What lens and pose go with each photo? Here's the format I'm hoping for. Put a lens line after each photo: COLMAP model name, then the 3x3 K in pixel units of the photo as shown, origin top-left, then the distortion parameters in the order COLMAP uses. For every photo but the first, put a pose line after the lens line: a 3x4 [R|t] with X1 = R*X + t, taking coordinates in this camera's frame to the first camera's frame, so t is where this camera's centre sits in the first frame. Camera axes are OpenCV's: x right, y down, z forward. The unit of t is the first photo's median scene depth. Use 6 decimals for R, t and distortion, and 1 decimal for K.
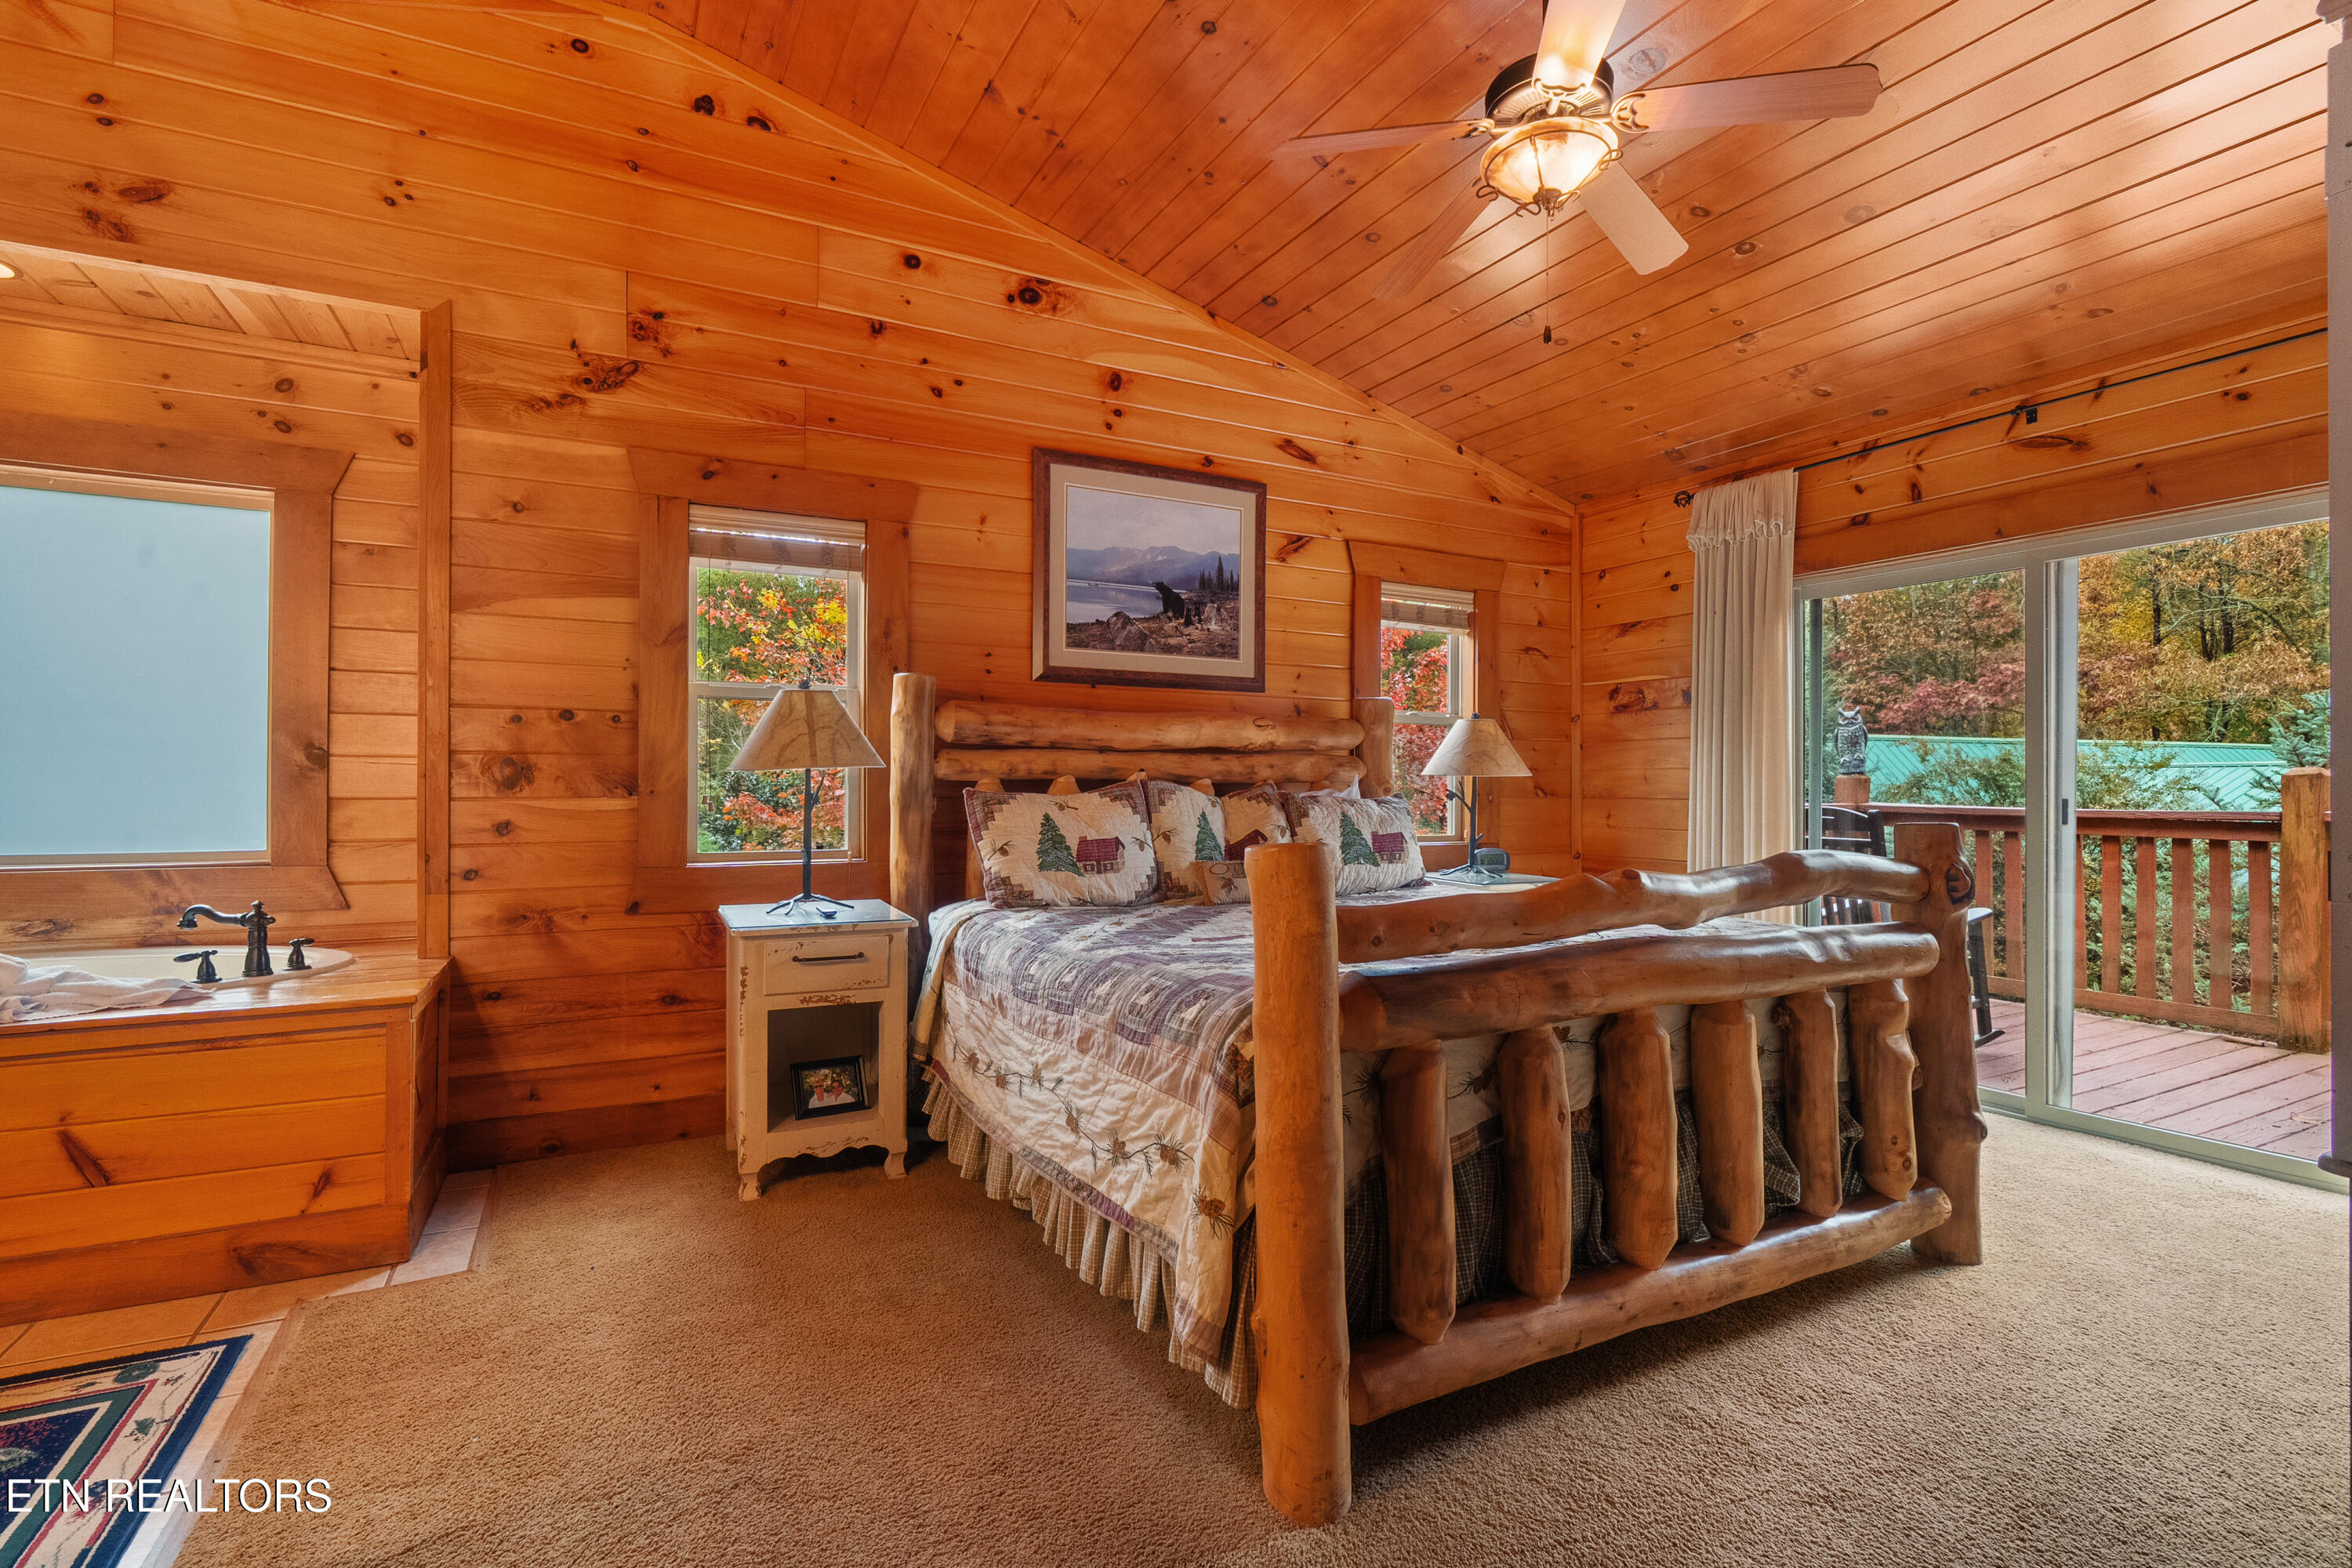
lens RADIAL K [[1065.3, 0, 1172.3], [0, 1065.3, 779.6], [0, 0, 1]] dist [-0.015446, 0.006172]
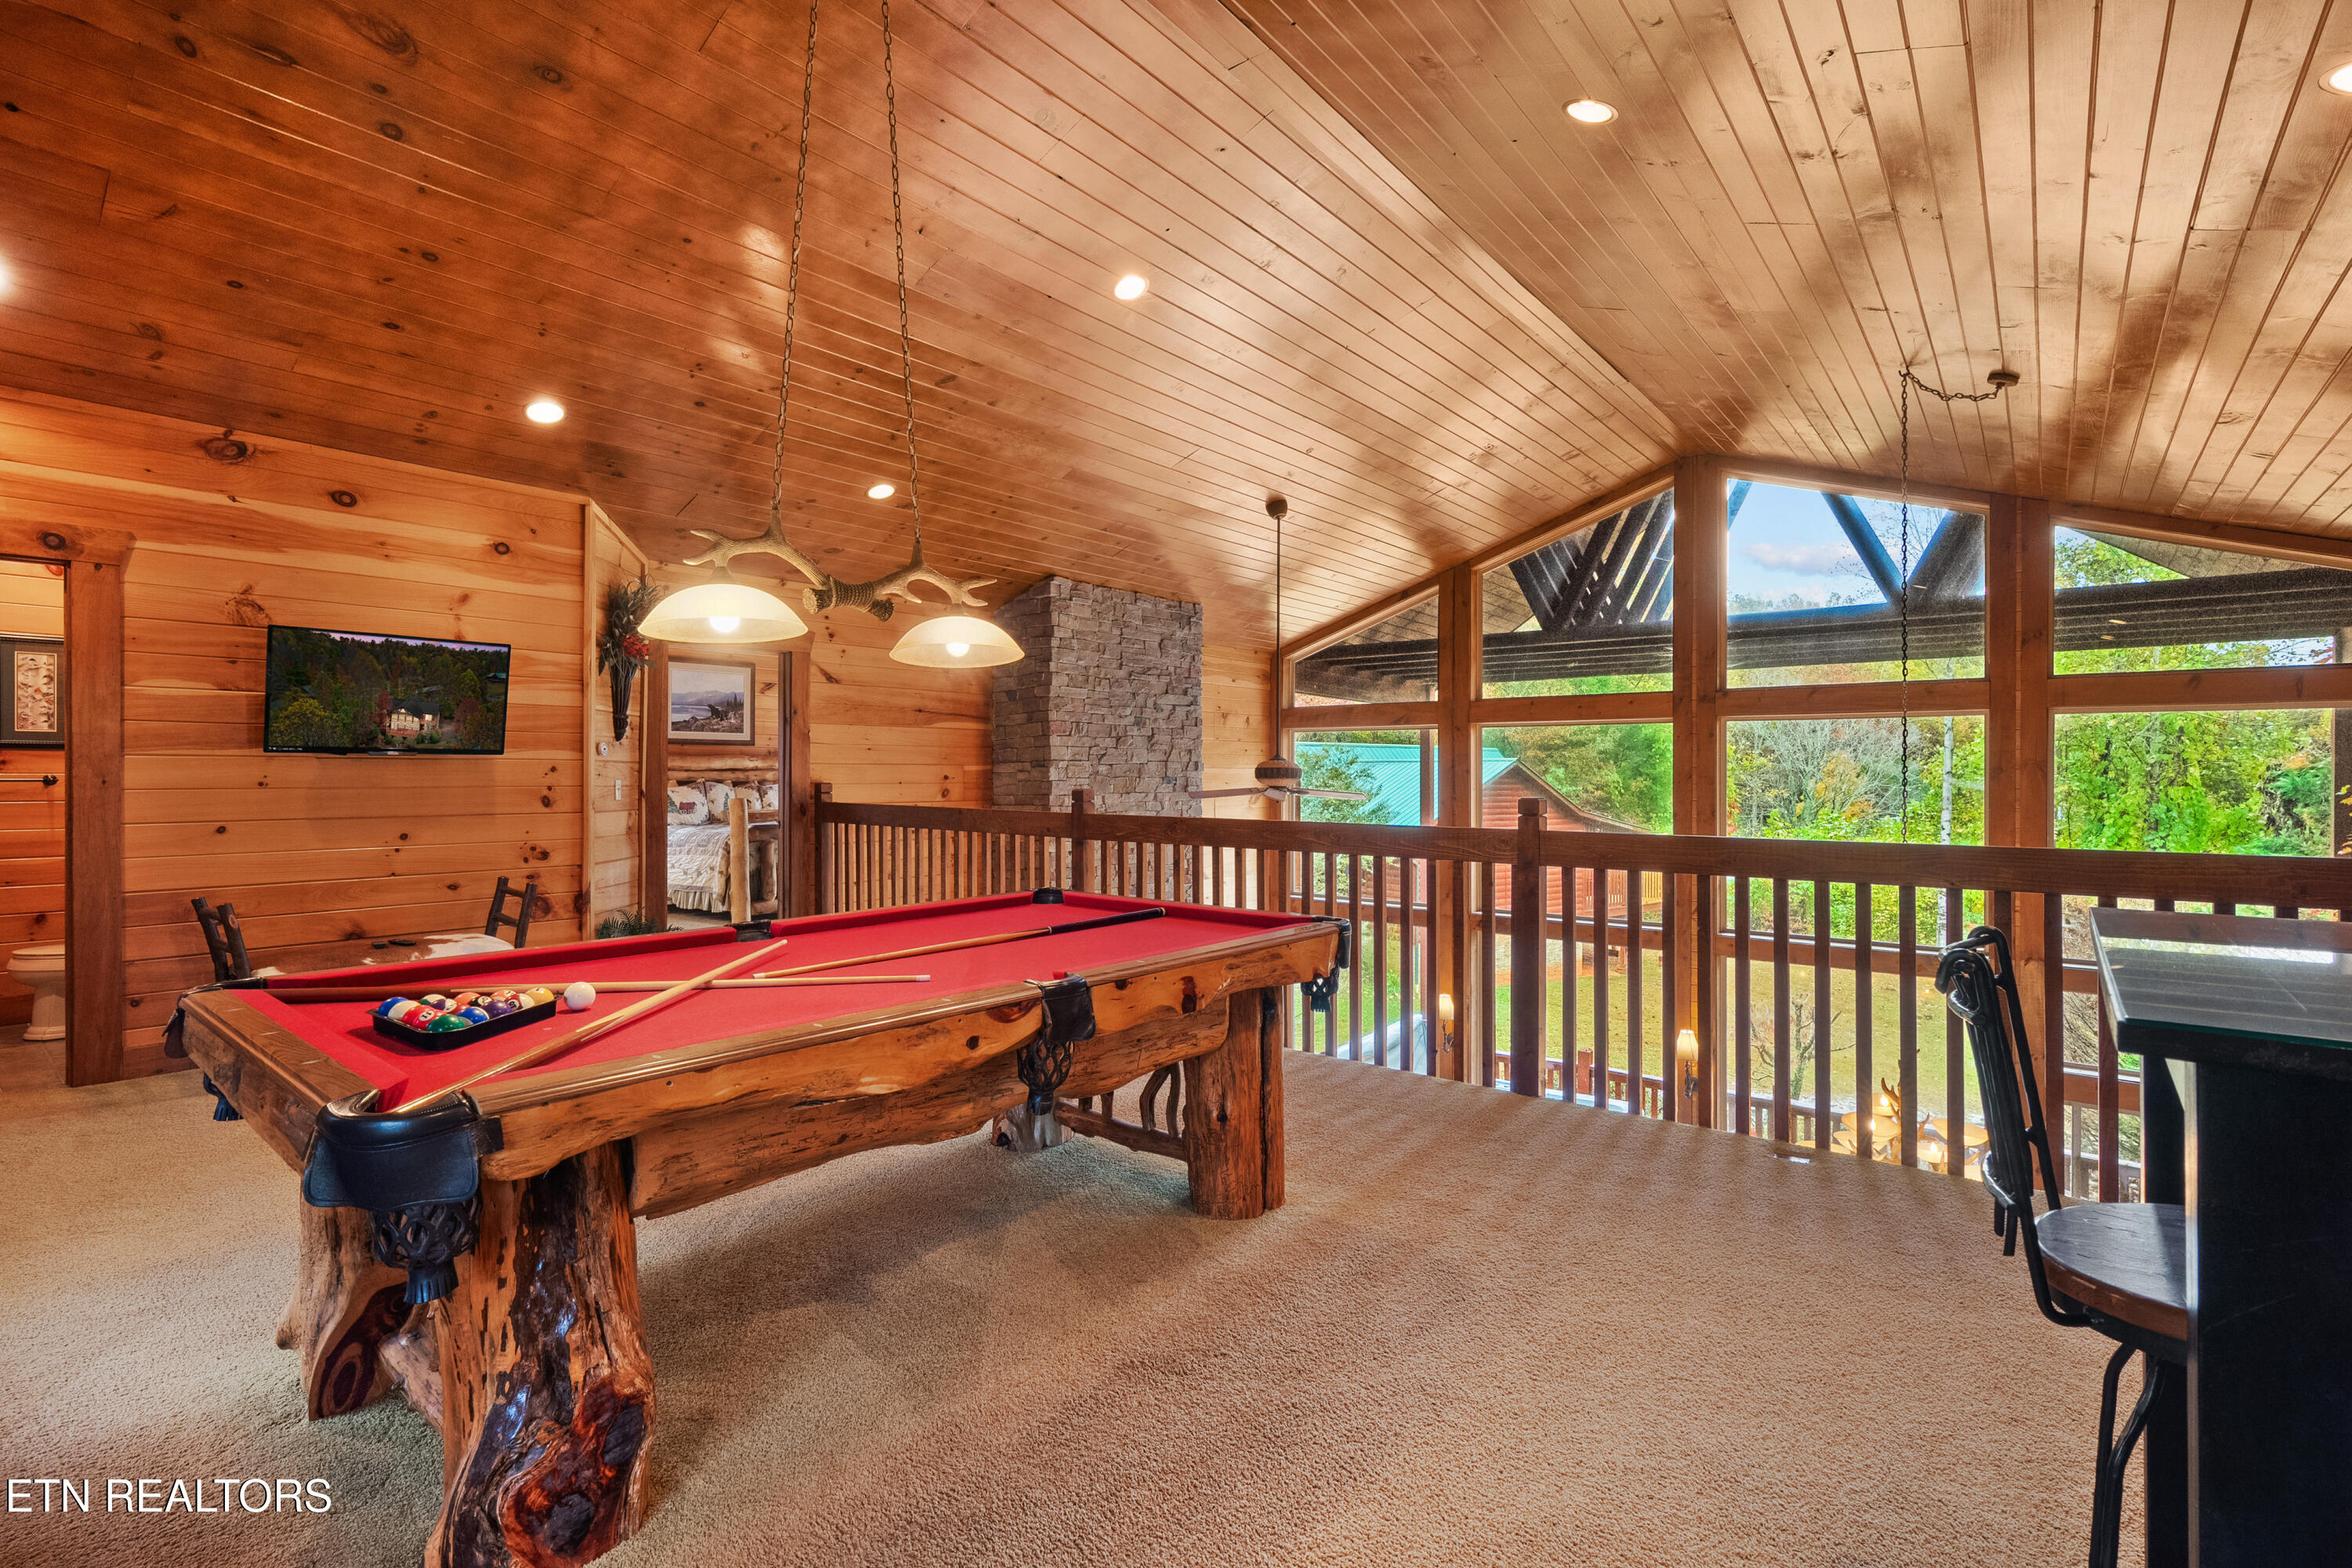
lens RADIAL K [[1065.3, 0, 1172.3], [0, 1065.3, 779.6], [0, 0, 1]] dist [-0.015446, 0.006172]
pose [[0.923764, -0.006165, 0.382913, 0.039378], [0.000024, 0.999871, 0.016039, -0.047048], [-0.382962, -0.014807, 0.923645, -1.943508]]
